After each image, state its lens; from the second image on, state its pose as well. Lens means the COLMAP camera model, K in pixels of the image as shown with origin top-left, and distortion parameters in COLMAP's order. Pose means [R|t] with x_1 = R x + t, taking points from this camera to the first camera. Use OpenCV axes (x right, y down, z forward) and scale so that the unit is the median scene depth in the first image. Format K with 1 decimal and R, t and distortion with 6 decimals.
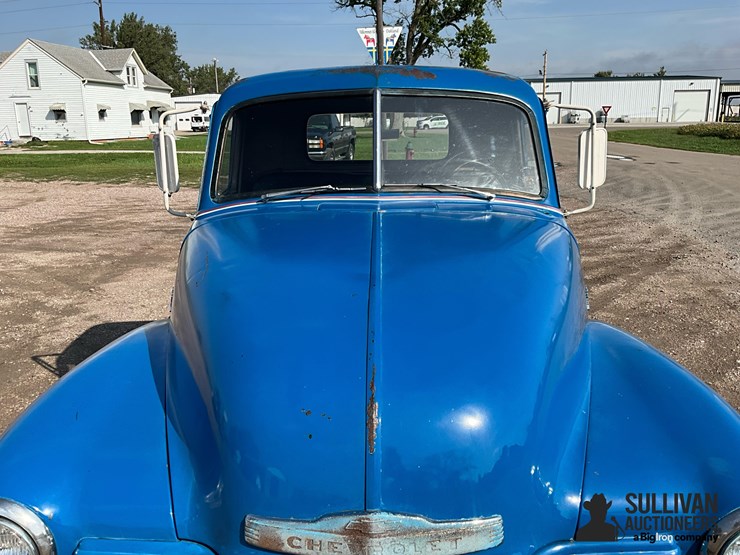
lens RADIAL K [[613.8, 0, 367.3], [0, 613.8, 274.7], [0, 0, 1]] dist [0.088797, -0.157732]
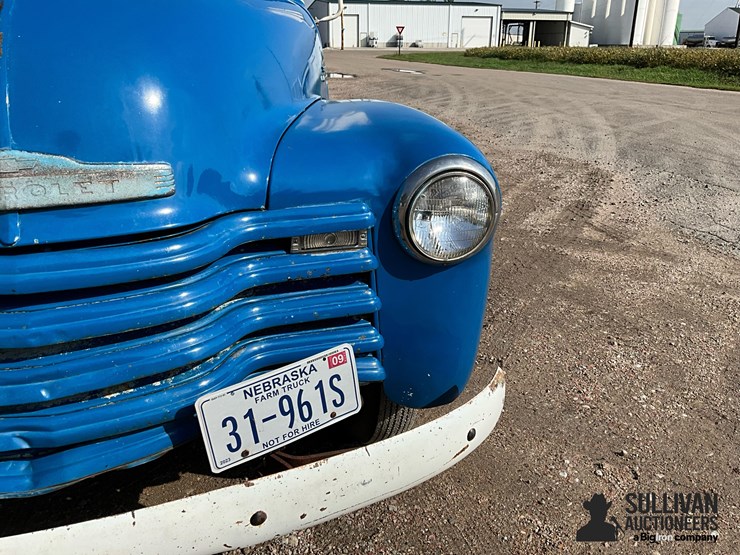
lens RADIAL K [[613.2, 0, 368.2], [0, 613.2, 273.8], [0, 0, 1]] dist [0.110193, -0.215250]
pose [[0.954081, -0.083036, 0.287810, 0.009197], [0.051031, 0.991822, 0.116985, 0.019286], [-0.295170, -0.096926, 0.950516, 0.001893]]
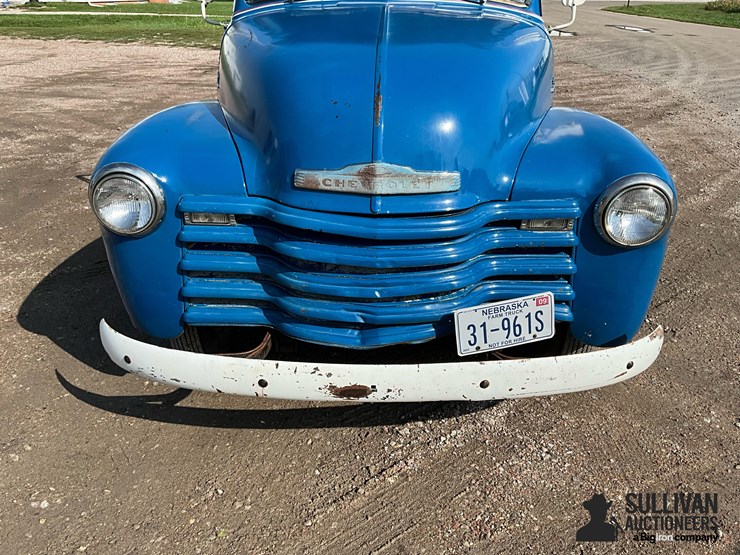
lens RADIAL K [[613.8, 0, 367.3], [0, 613.8, 274.7], [0, 0, 1]] dist [0.088797, -0.157732]
pose [[0.999670, 0.024701, -0.007055, 0.000092], [-0.022973, 0.982503, 0.184822, 0.015238], [0.011497, -0.184599, 0.982747, -0.023660]]
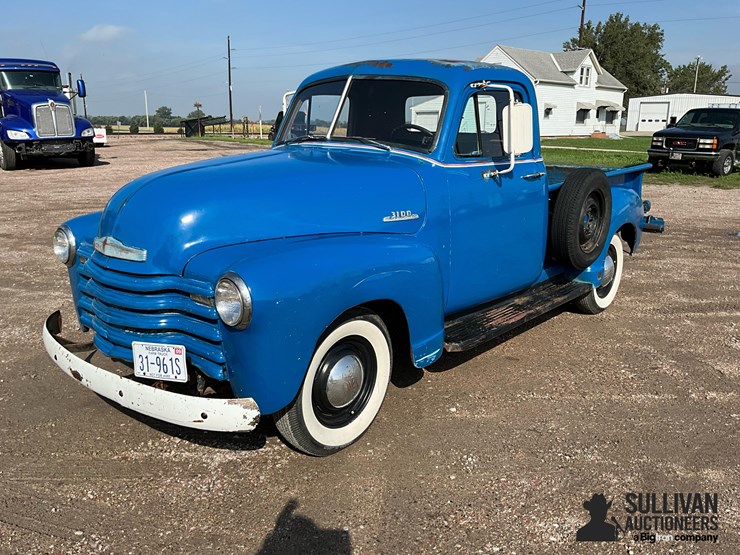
lens RADIAL K [[613.8, 0, 367.3], [0, 613.8, 274.7], [0, 0, 1]] dist [0.088797, -0.157732]
pose [[0.754462, 0.181251, -0.630821, 0.099886], [-0.181933, 0.981204, 0.064333, 0.007343], [0.630625, 0.066231, 0.773256, -0.012264]]
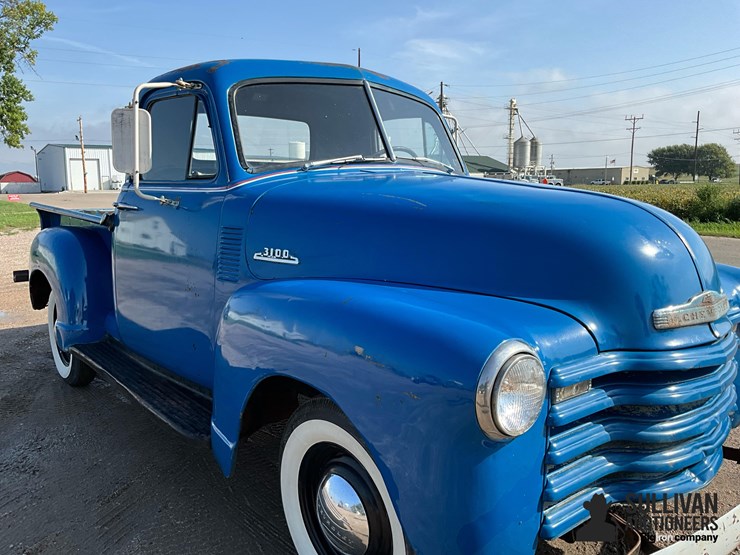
lens RADIAL K [[613.8, 0, 367.3], [0, 613.8, 274.7], [0, 0, 1]] dist [0.088797, -0.157732]
pose [[0.756690, -0.084608, 0.648276, -0.070623], [0.153294, 0.986908, -0.050127, 0.011587], [-0.635548, 0.137307, 0.759754, 0.012867]]
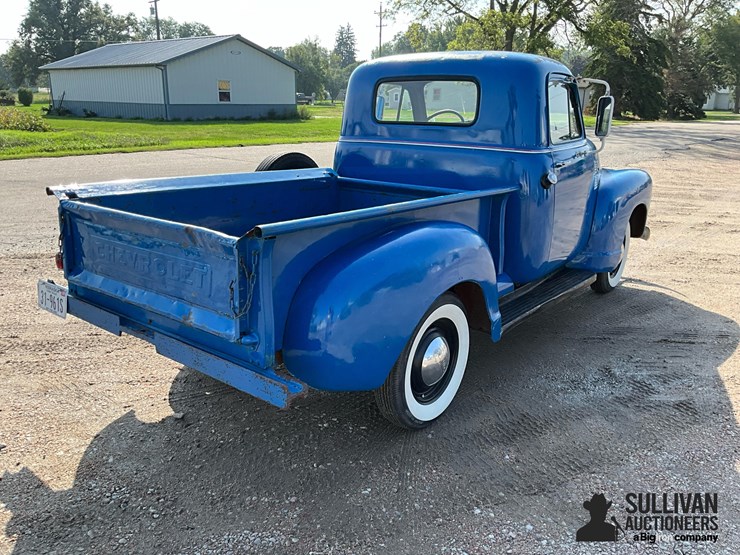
lens RADIAL K [[615.2, 0, 370.0], [0, 615.2, 277.5], [0, 0, 1]] dist [0.008776, -0.007177]
pose [[-0.796741, -0.169243, 0.580138, -0.083275], [0.147820, 0.876243, 0.458636, -0.063072], [-0.585963, 0.451171, -0.673121, 0.260467]]
